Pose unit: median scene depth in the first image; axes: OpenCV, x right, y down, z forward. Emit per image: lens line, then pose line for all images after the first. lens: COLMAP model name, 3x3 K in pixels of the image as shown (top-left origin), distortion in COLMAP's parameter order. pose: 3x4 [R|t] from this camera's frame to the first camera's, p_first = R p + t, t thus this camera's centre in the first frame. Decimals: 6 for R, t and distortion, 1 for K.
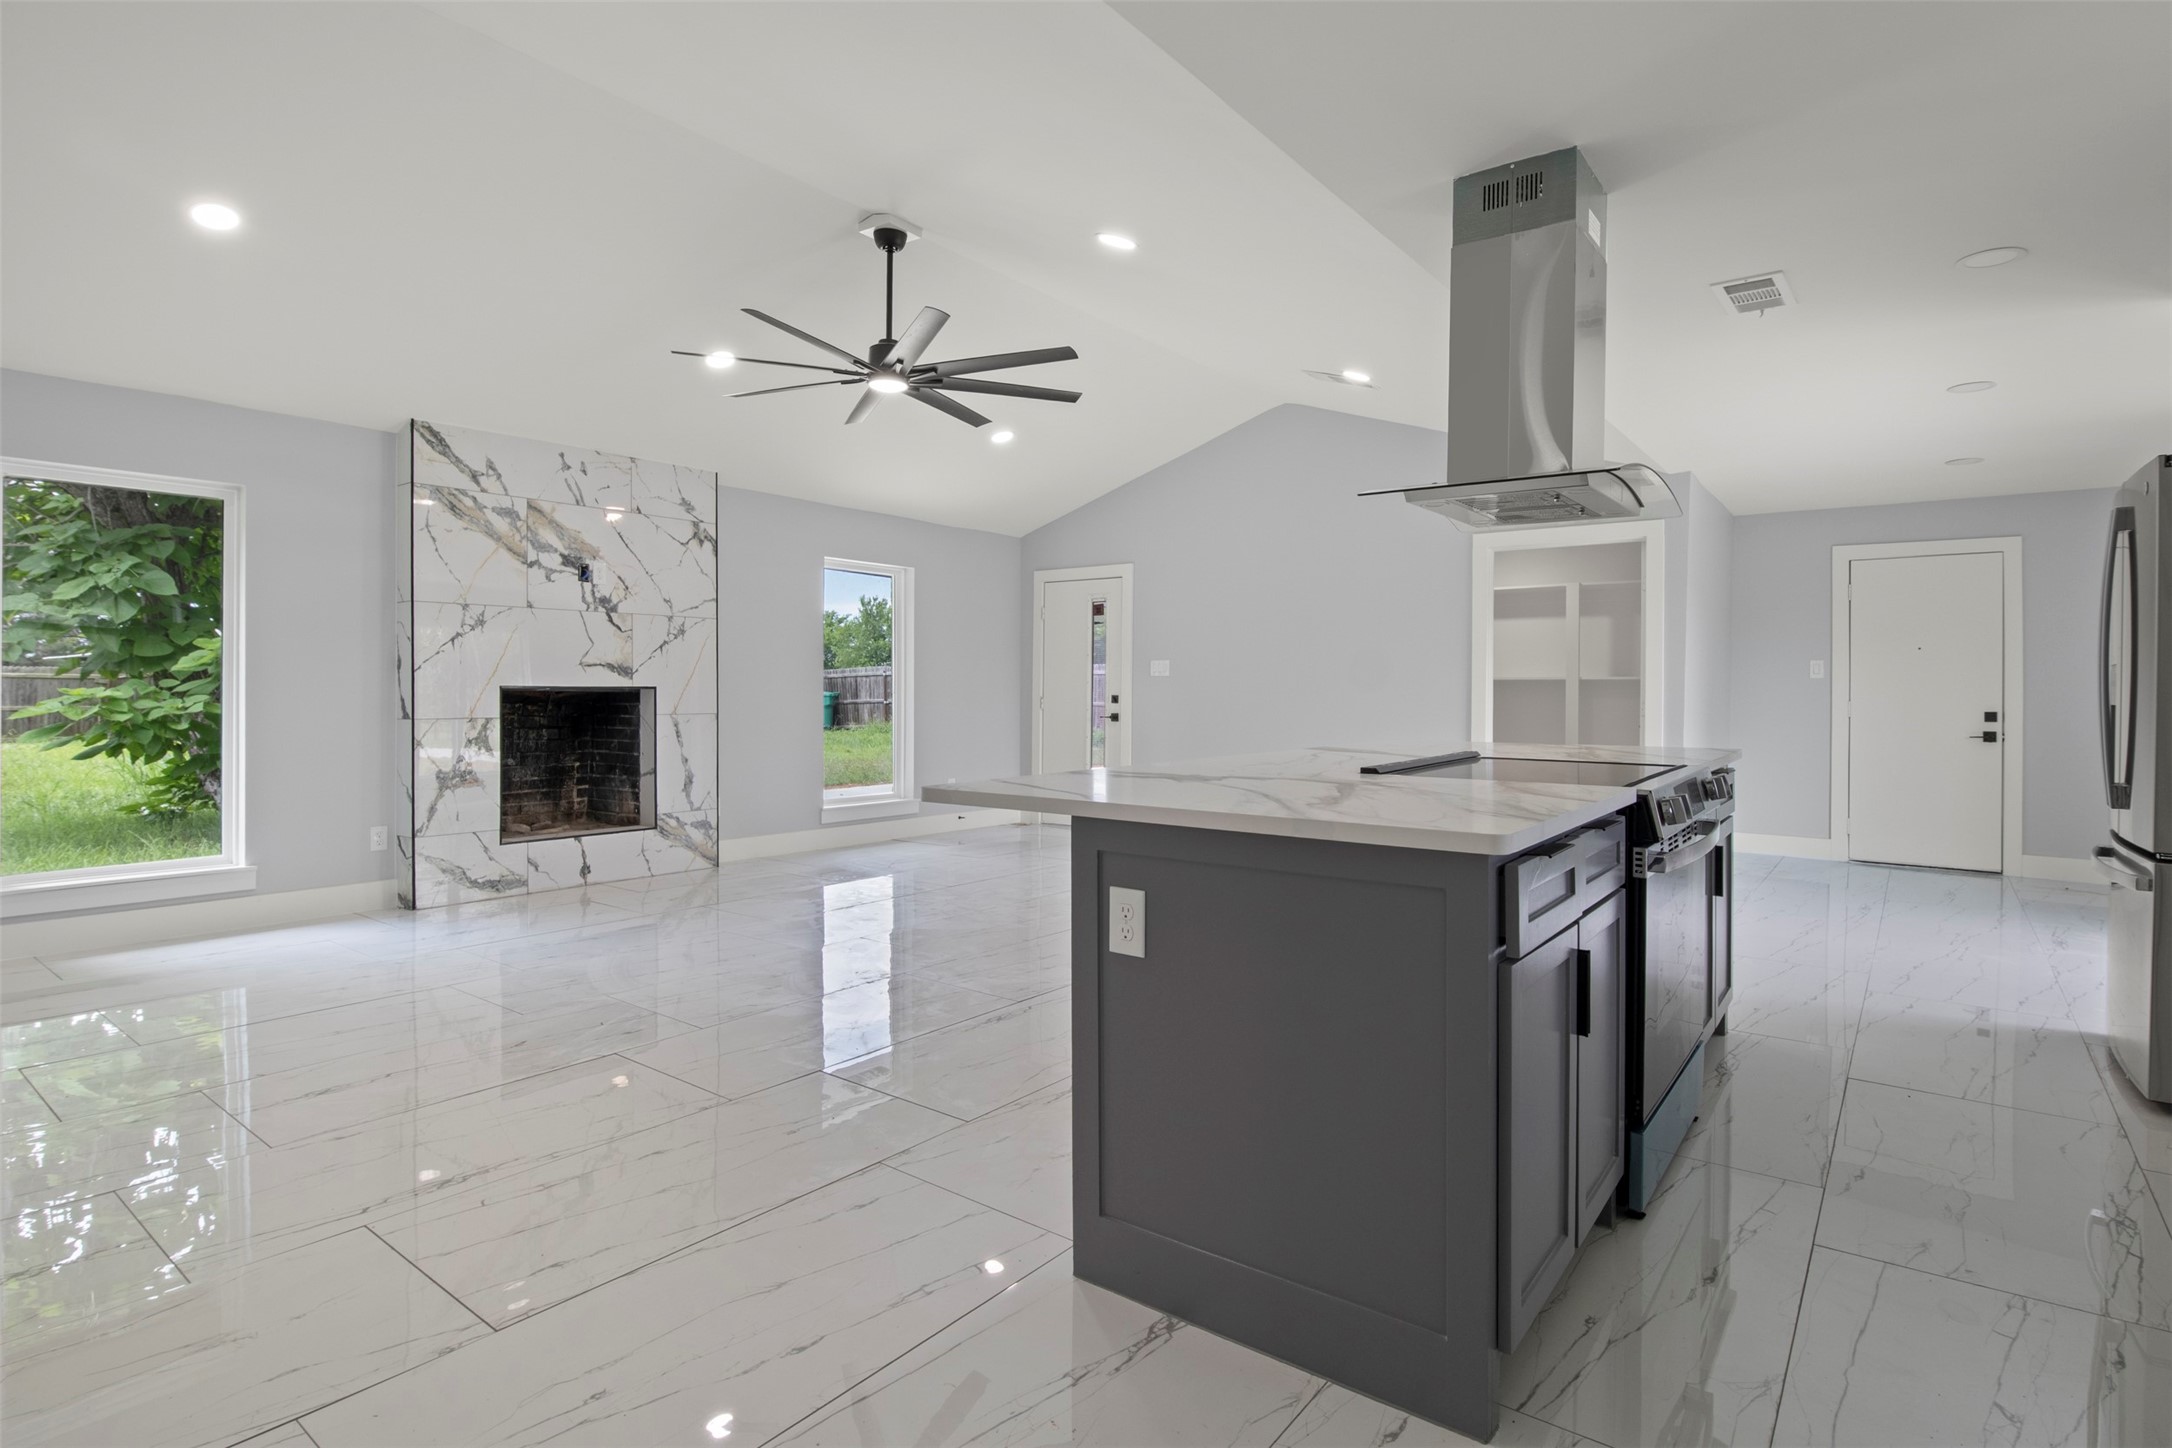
lens RADIAL K [[1095.6, 0, 1082.5], [0, 1095.6, 691.1], [0, 0, 1]] dist [-0.014425, 0.000350]
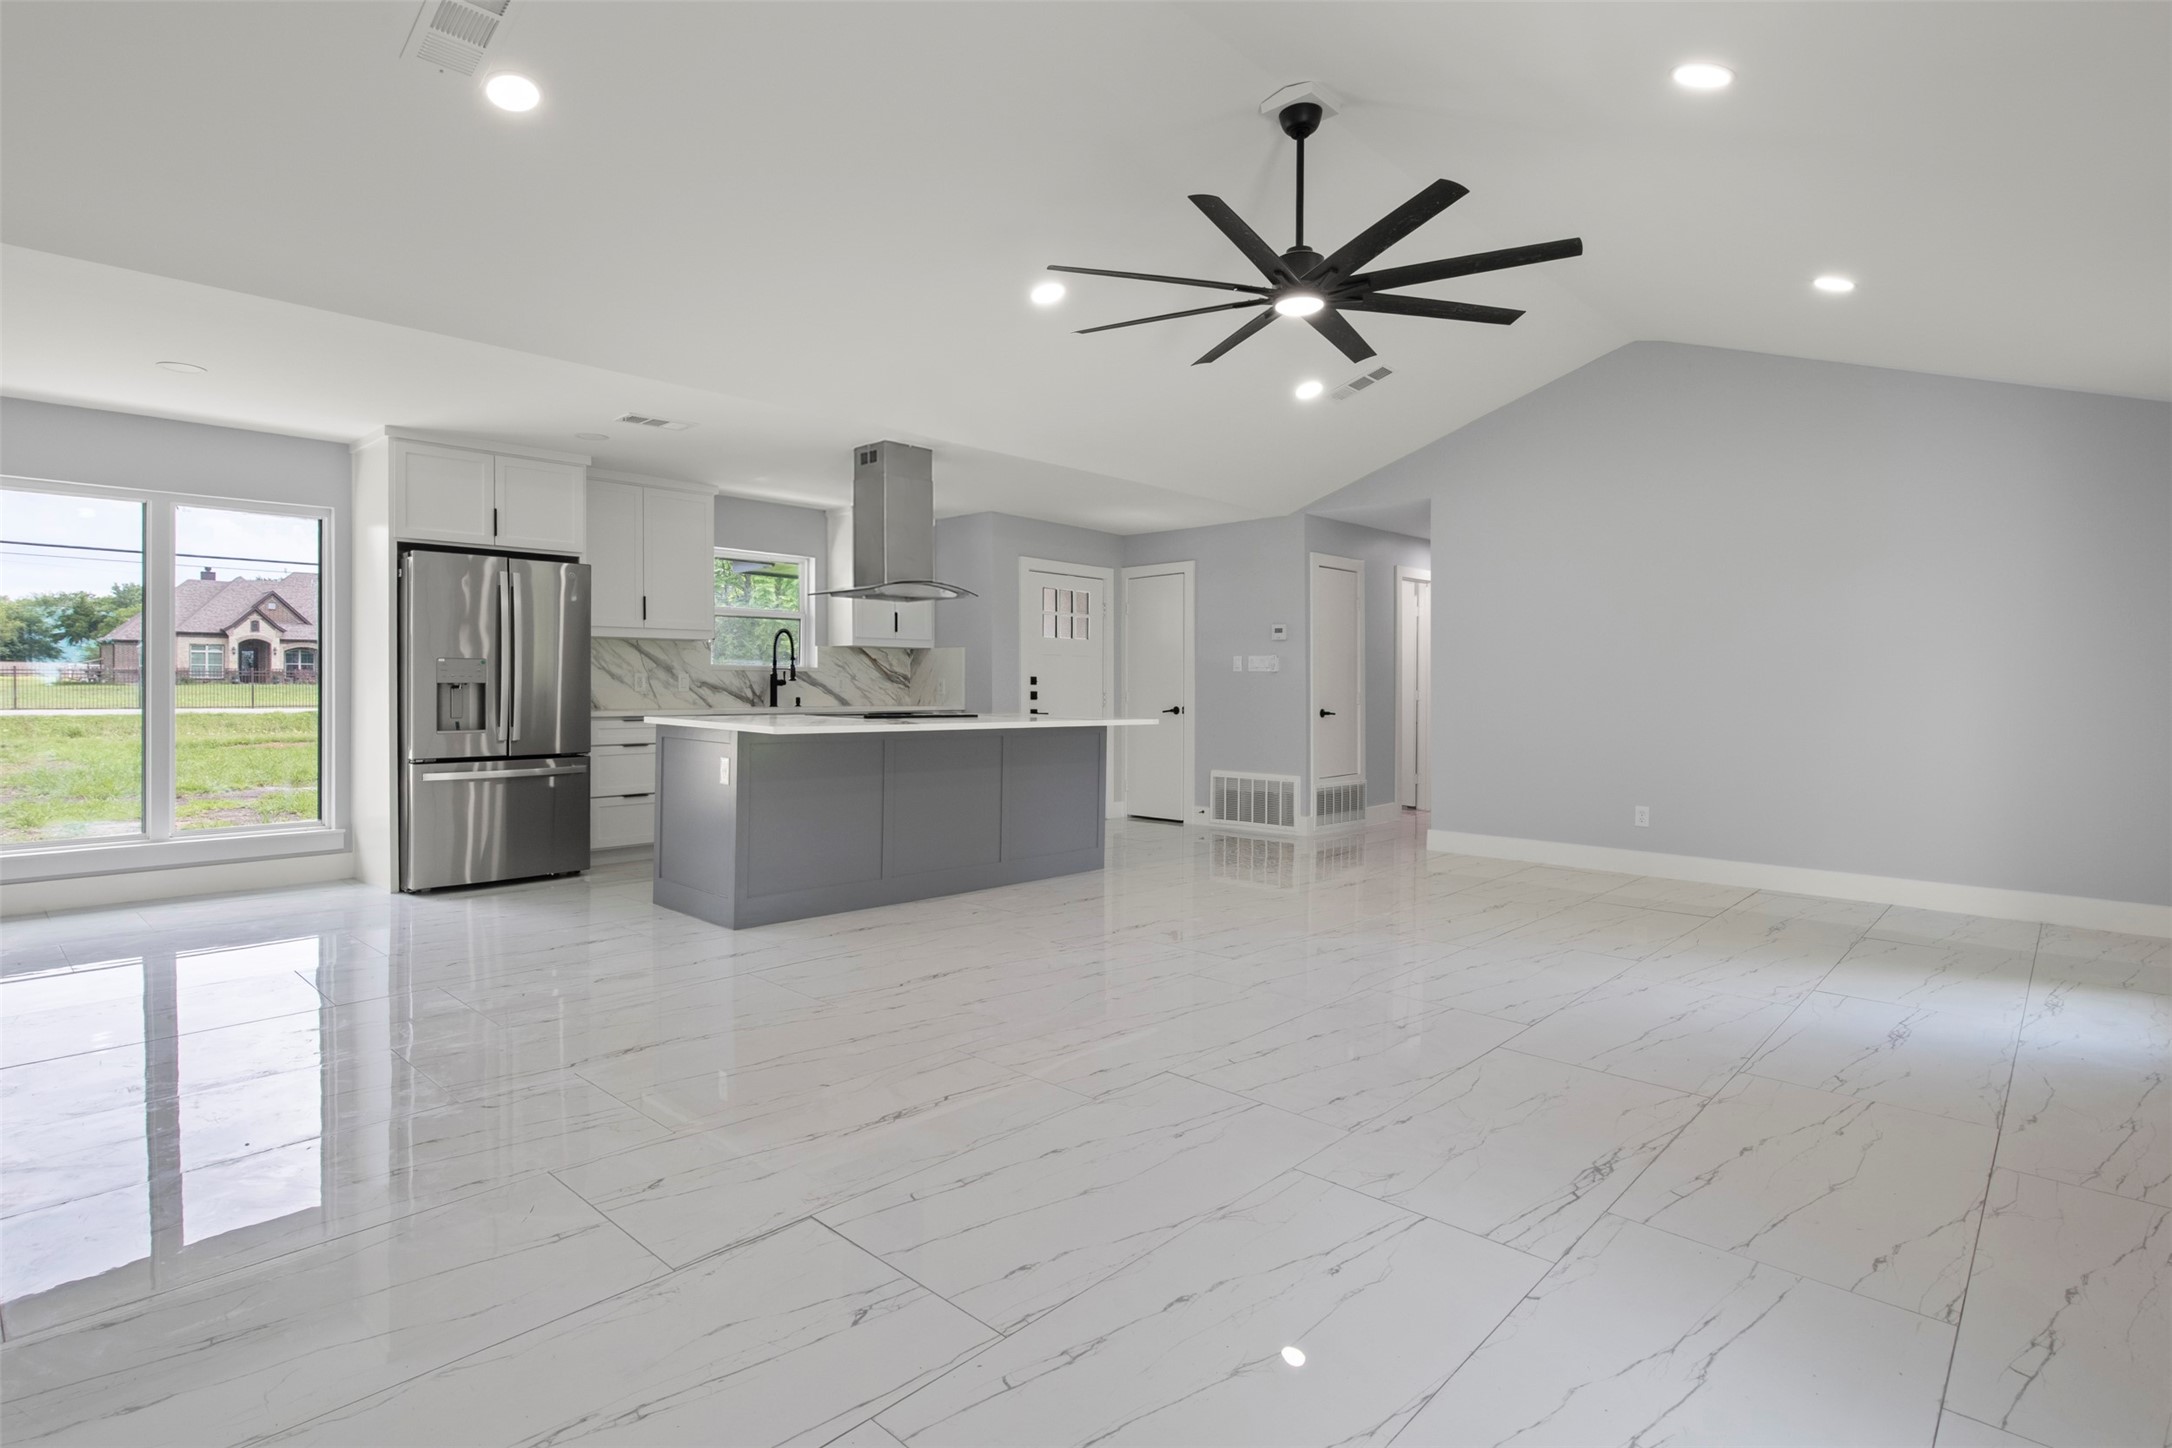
lens RADIAL K [[1095.6, 0, 1082.5], [0, 1095.6, 691.1], [0, 0, 1]] dist [-0.014425, 0.000350]
pose [[-0.996130, -0.017216, 0.086190, -0.072481], [-0.016190, 0.999790, 0.012593, -0.005274], [-0.086389, 0.011149, -0.996199, 1.421024]]
